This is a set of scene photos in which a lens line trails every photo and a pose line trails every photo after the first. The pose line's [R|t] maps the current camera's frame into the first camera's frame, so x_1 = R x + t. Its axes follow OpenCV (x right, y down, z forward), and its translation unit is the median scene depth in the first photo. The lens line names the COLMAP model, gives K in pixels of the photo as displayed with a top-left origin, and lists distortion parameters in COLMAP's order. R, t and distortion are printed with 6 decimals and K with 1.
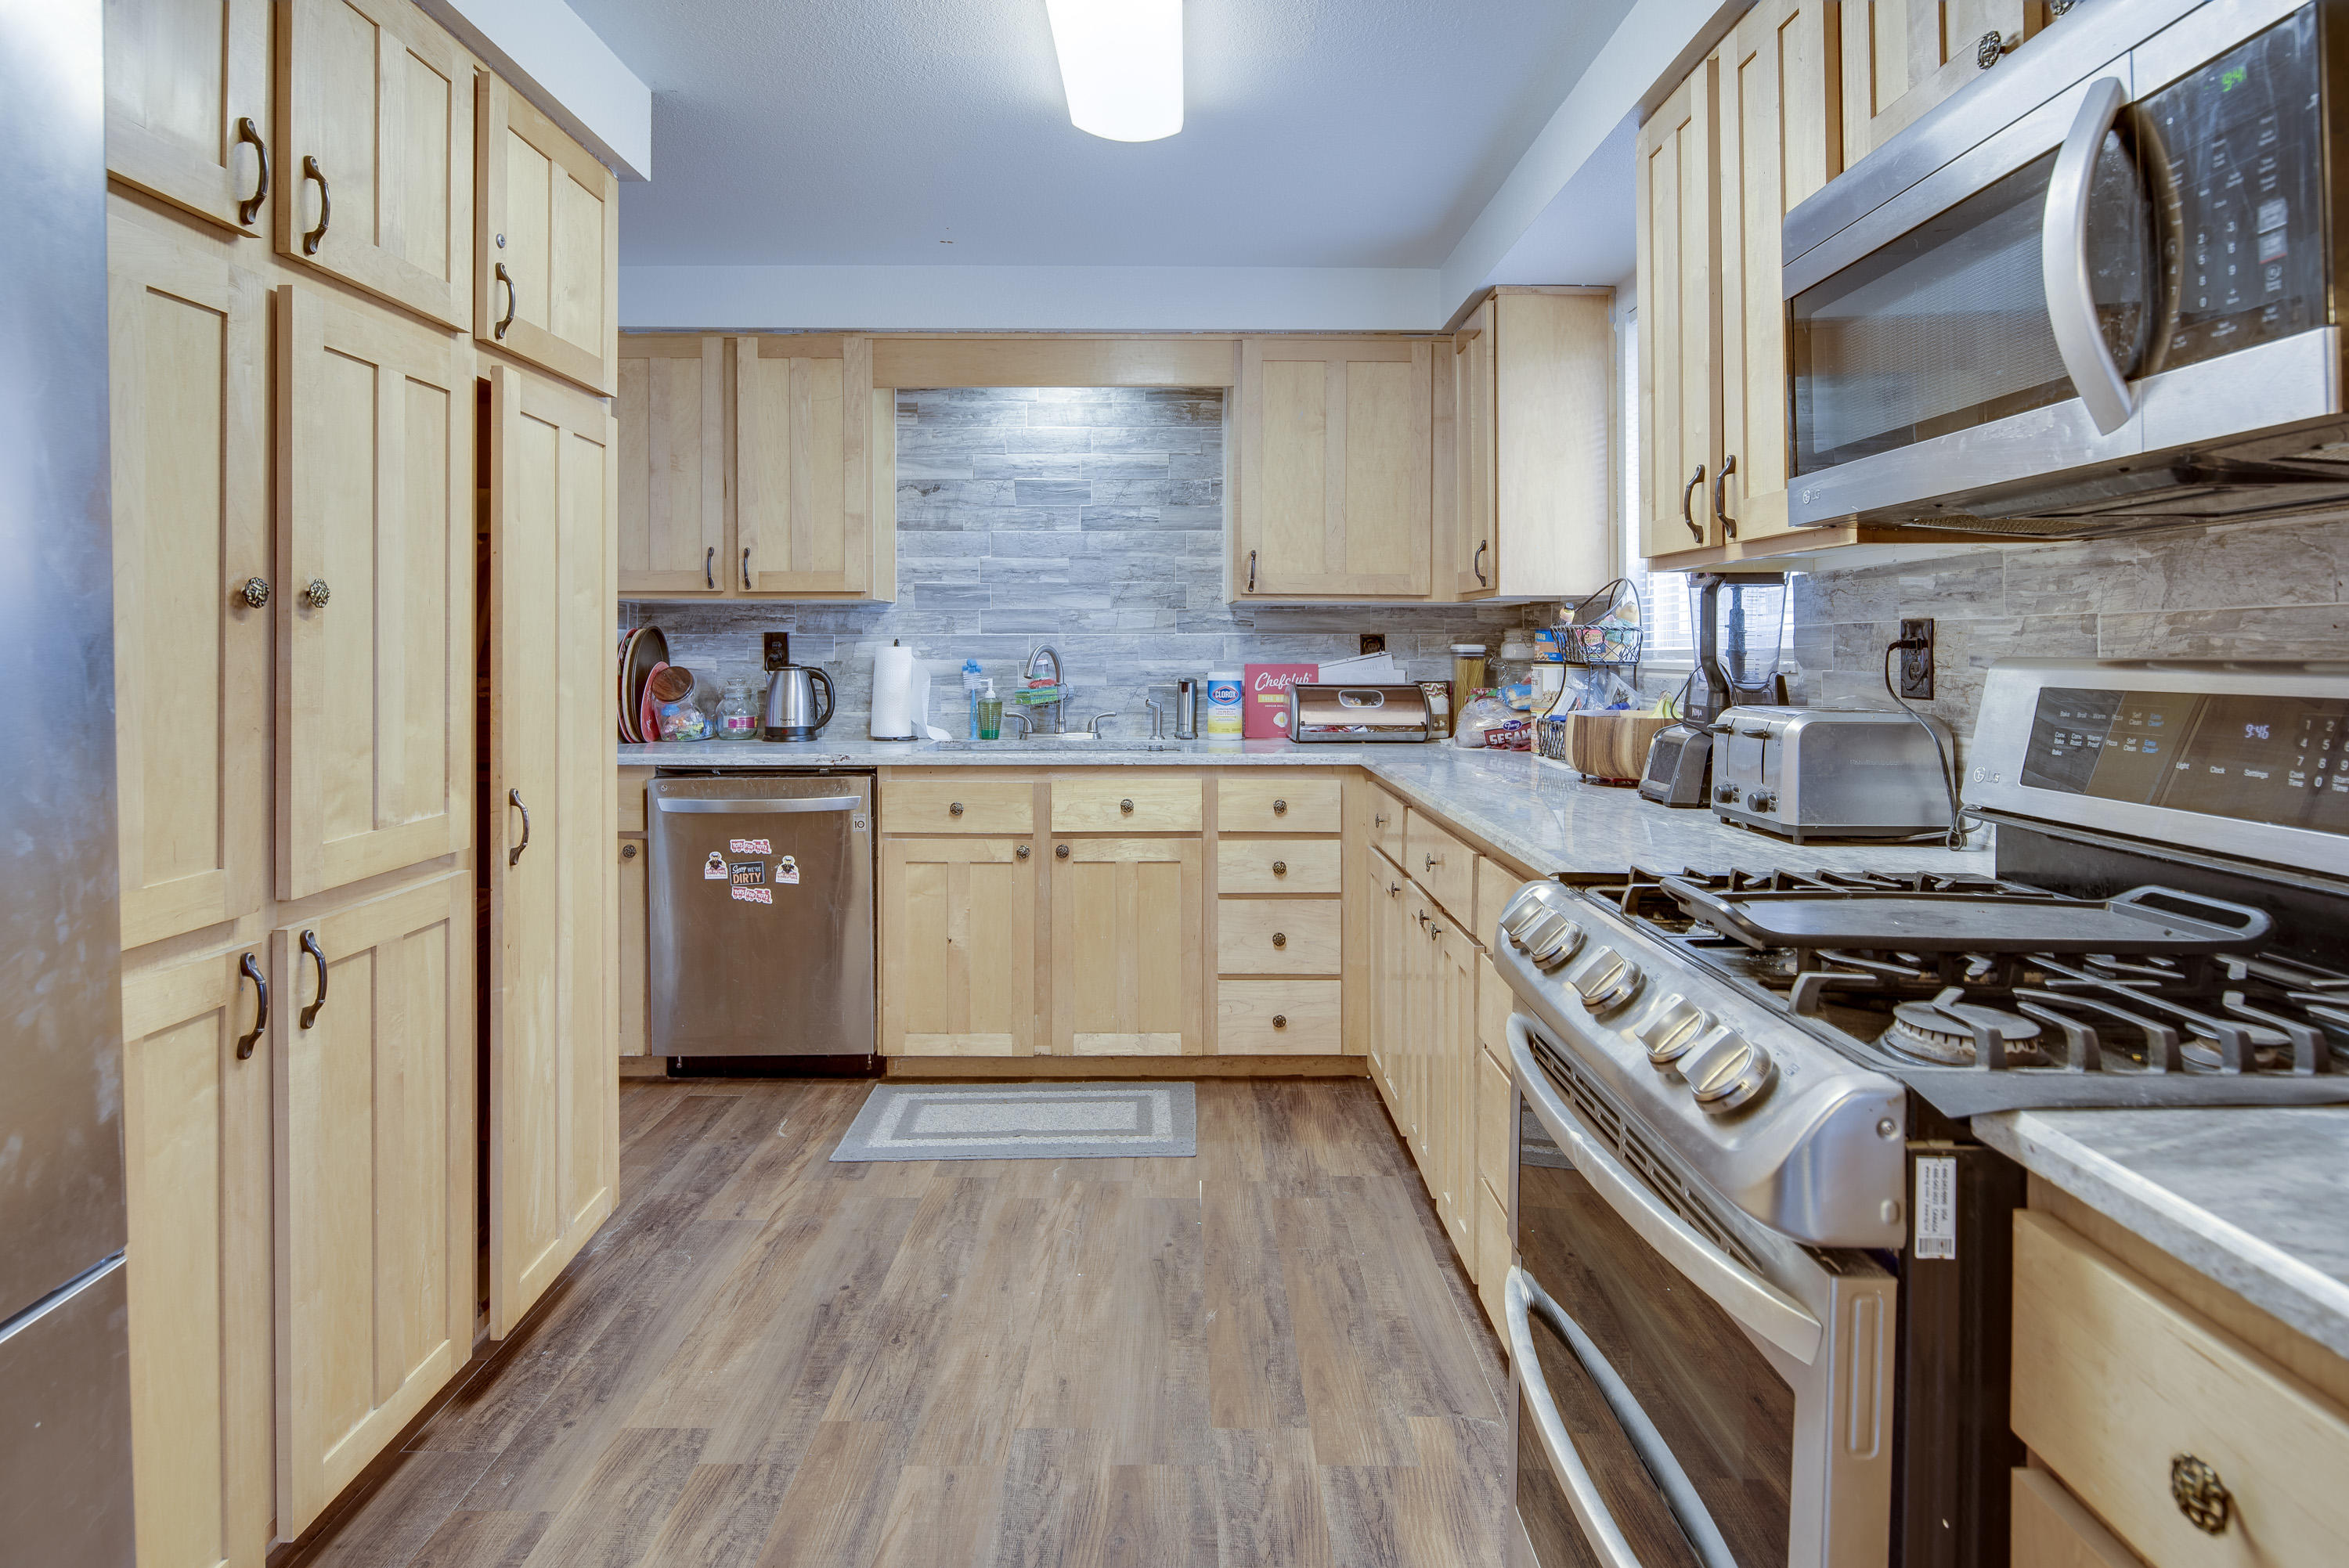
lens RADIAL K [[1273.0, 0, 1166.2], [0, 1273.0, 642.5], [0, 0, 1]] dist [-0.000628, -0.004782]
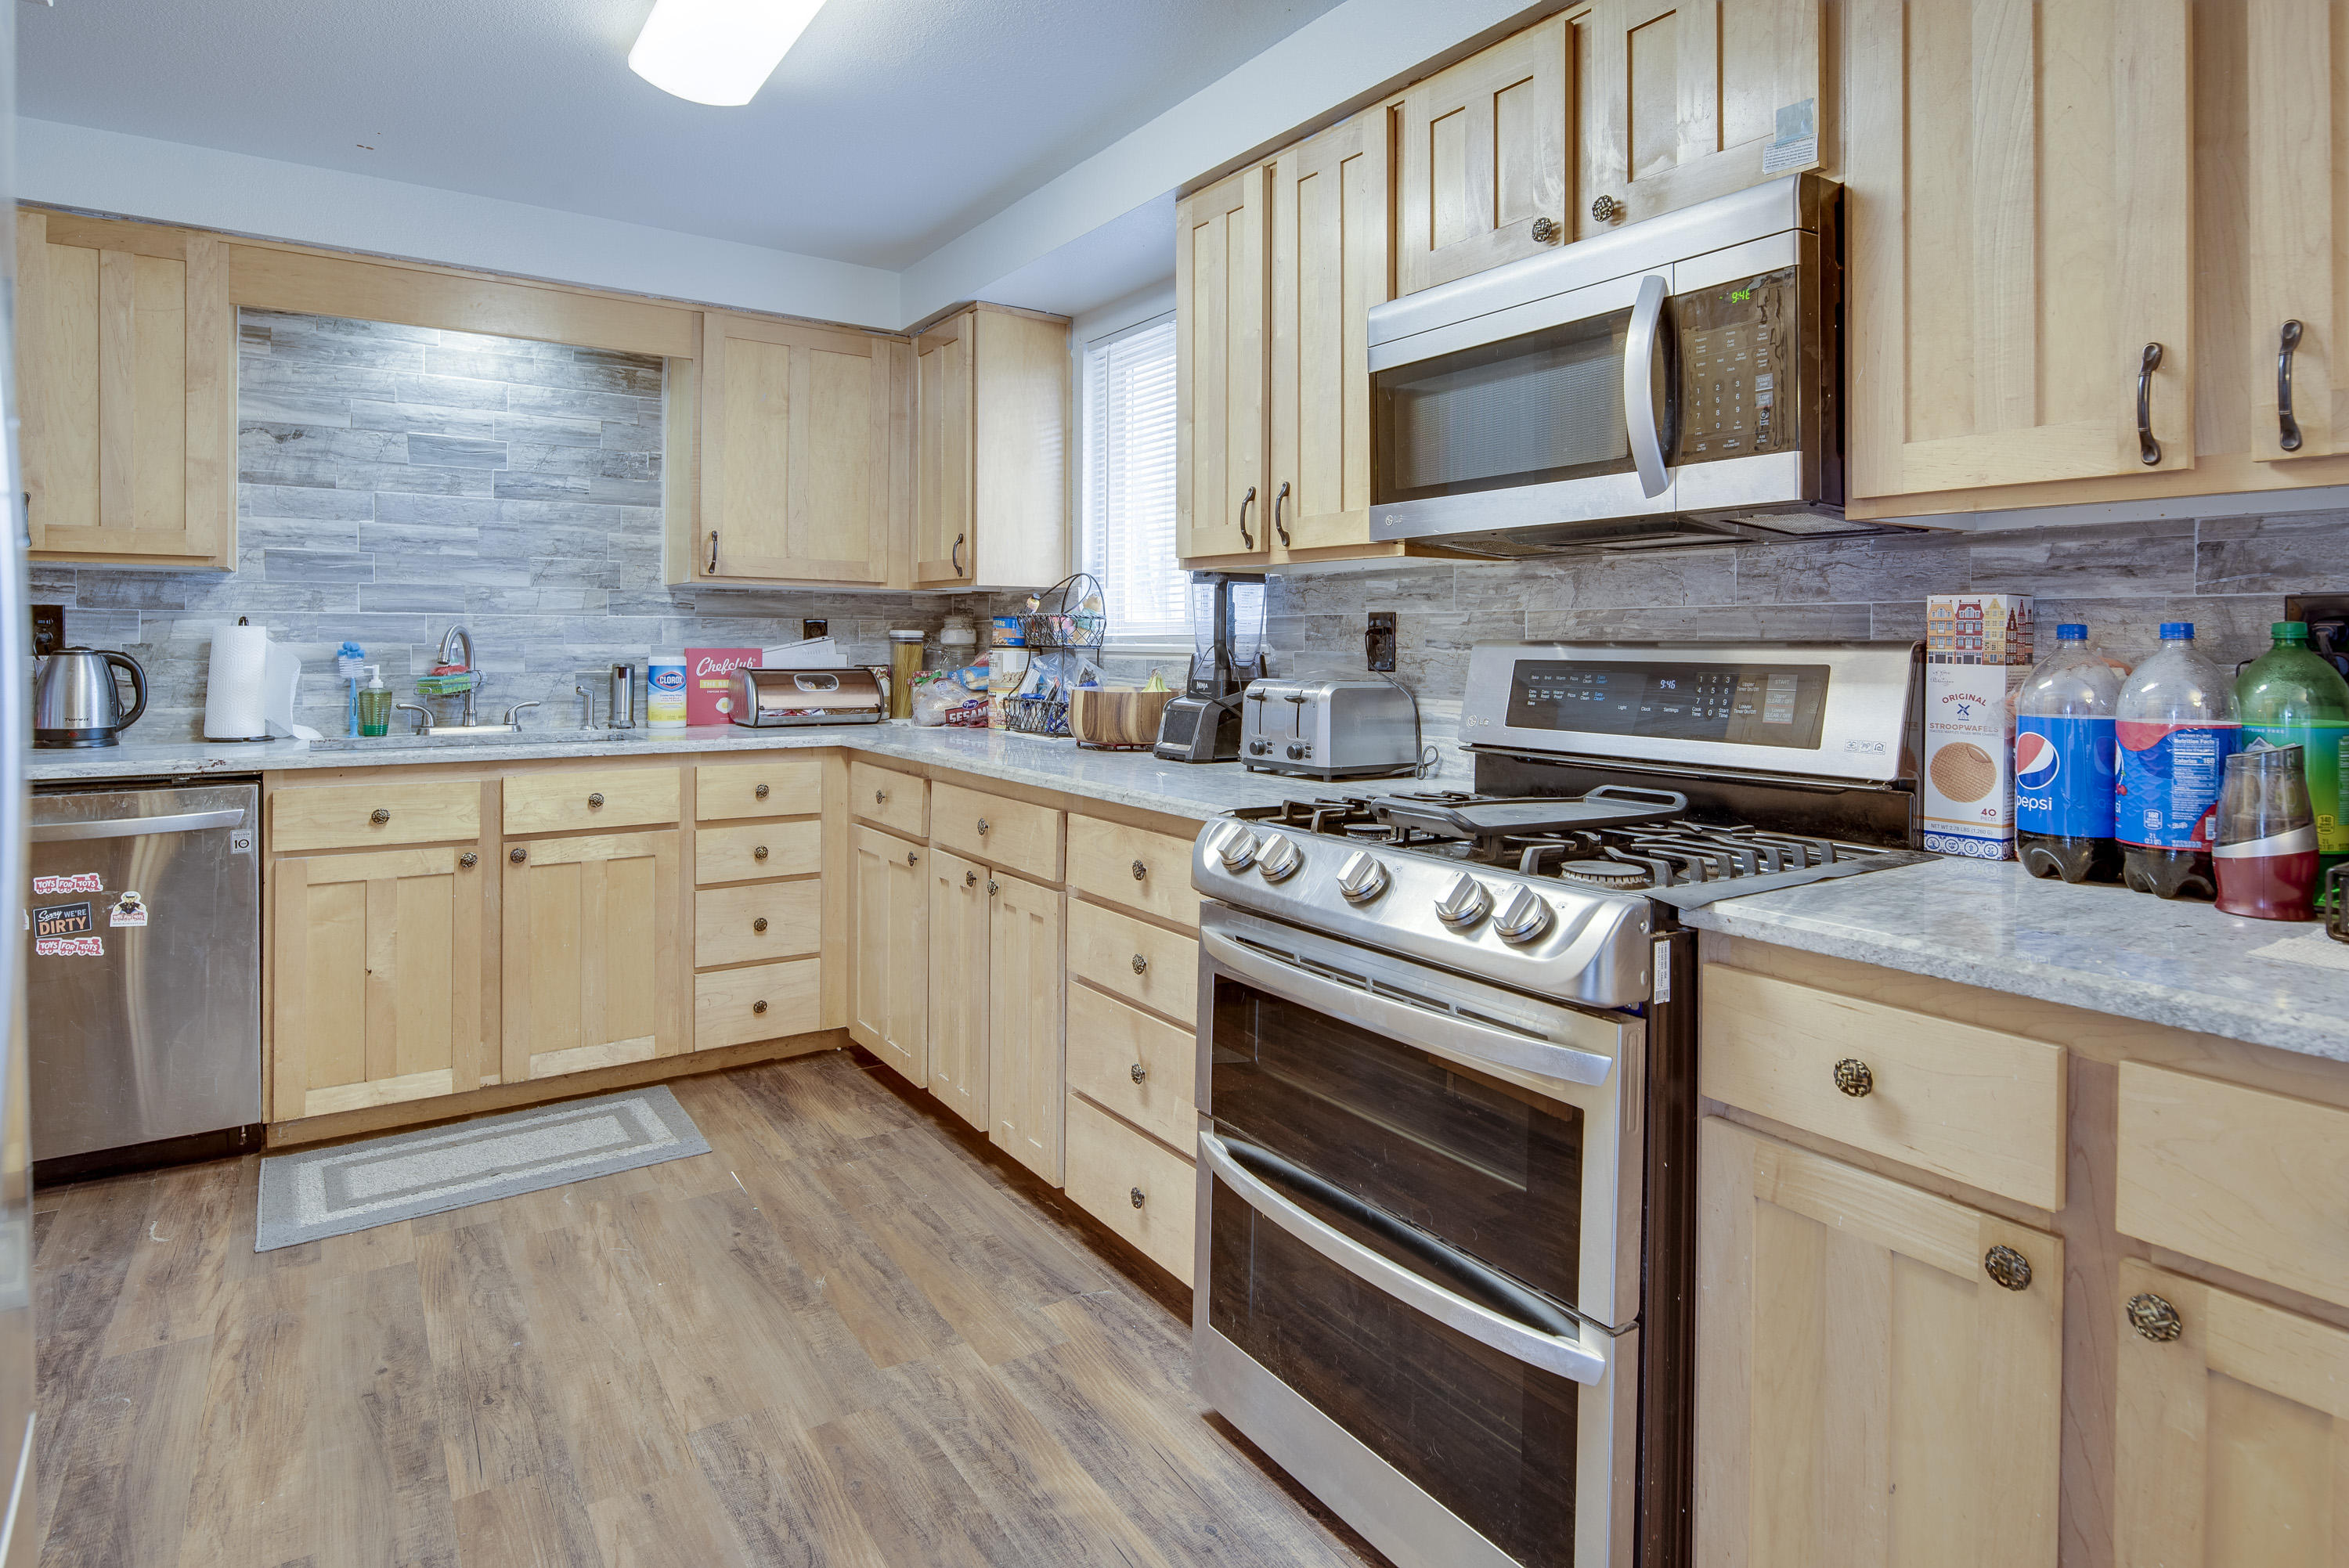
lens RADIAL K [[1273.0, 0, 1166.2], [0, 1273.0, 642.5], [0, 0, 1]] dist [-0.000628, -0.004782]
pose [[0.831229, 0.004595, 0.555911, -0.201934], [-0.009105, 0.999944, 0.005349, 0.004813], [-0.555855, -0.009507, 0.831225, 0.000177]]
